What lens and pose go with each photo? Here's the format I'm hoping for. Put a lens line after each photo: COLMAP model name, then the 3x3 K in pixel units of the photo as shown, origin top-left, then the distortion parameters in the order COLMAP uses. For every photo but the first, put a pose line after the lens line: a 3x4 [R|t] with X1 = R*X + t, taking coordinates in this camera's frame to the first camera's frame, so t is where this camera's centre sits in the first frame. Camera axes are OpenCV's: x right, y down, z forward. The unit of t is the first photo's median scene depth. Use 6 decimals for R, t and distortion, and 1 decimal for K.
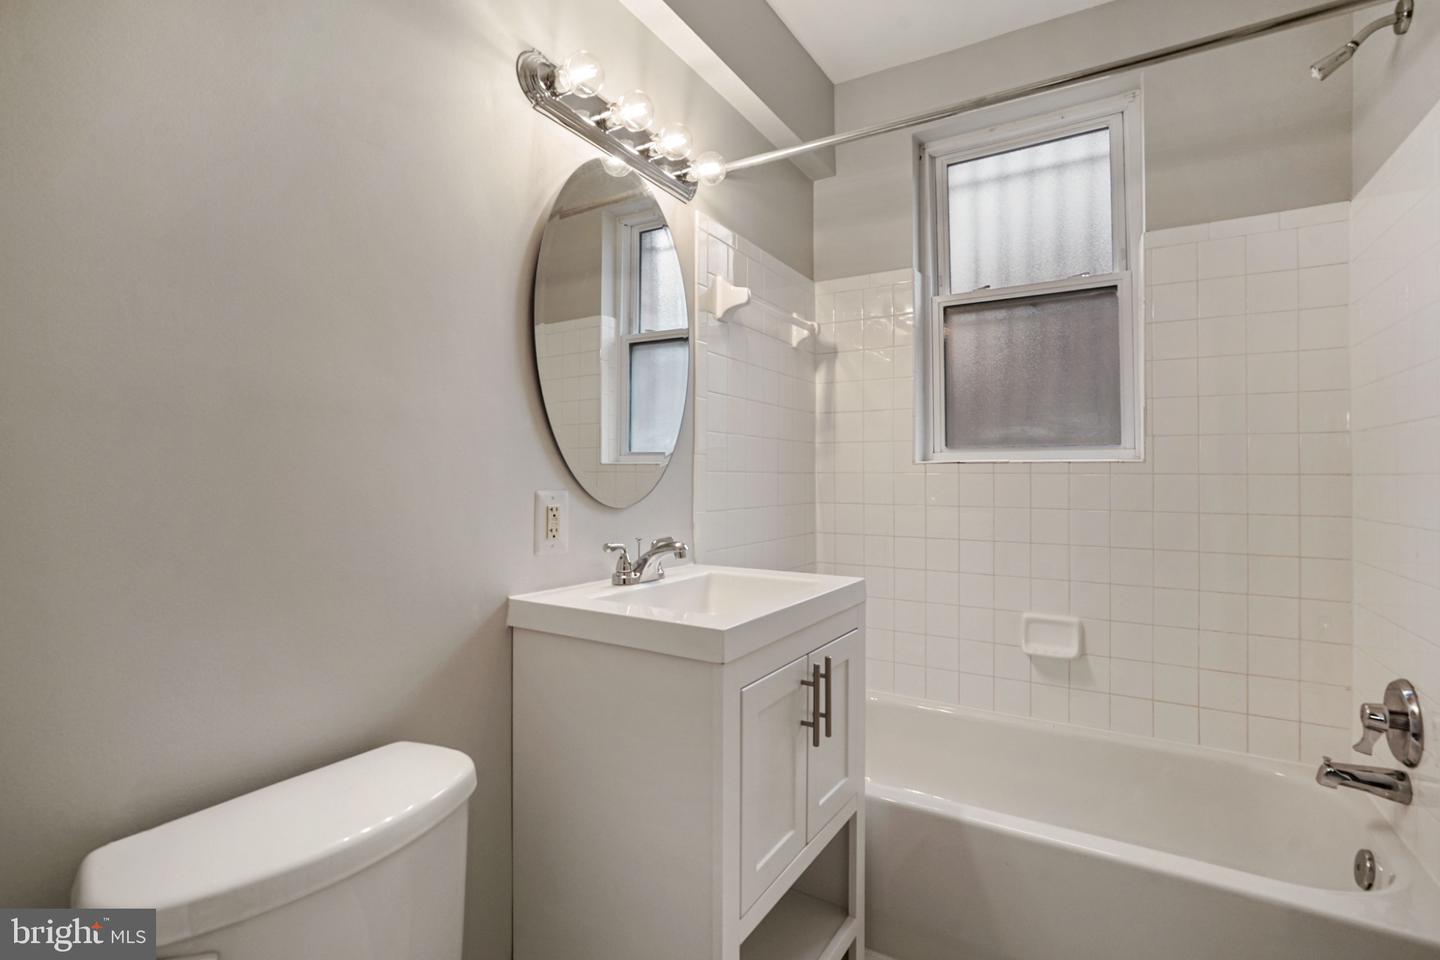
lens RADIAL K [[665.9, 0, 718.6], [0, 665.9, 471.3], [0, 0, 1]] dist [0.001209, 0.000569]
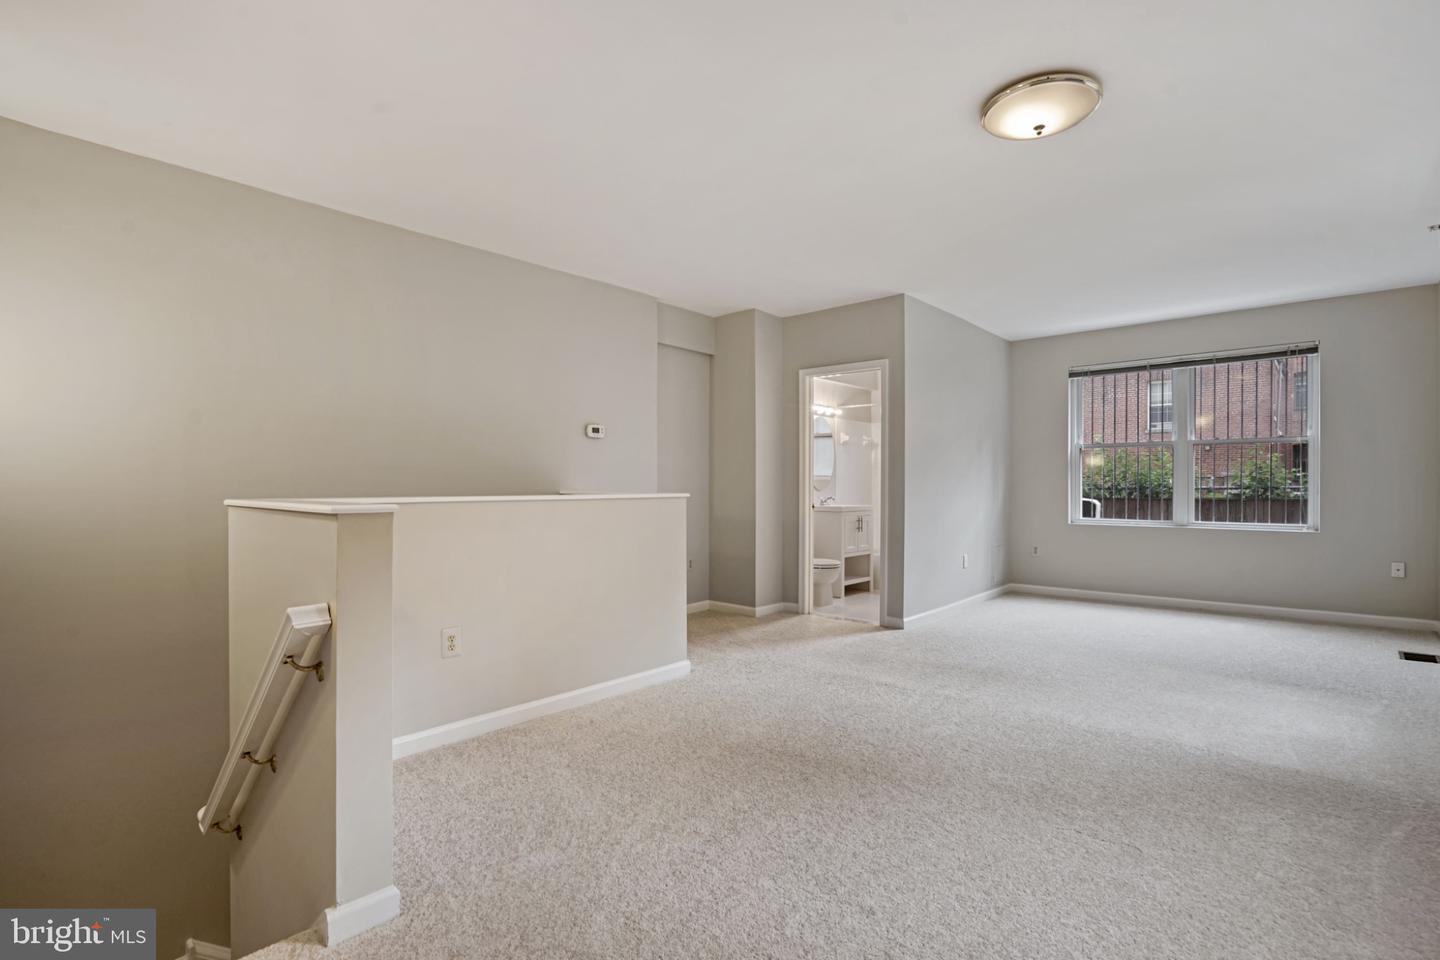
lens RADIAL K [[665.9, 0, 724.5], [0, 665.9, 482.7], [0, 0, 1]] dist [0.001209, 0.000569]
pose [[0.981922, -0.010200, -0.189010, 0.055919], [0.012271, 0.999877, 0.009791, -0.041061], [0.188886, -0.011933, 0.981926, -2.673156]]
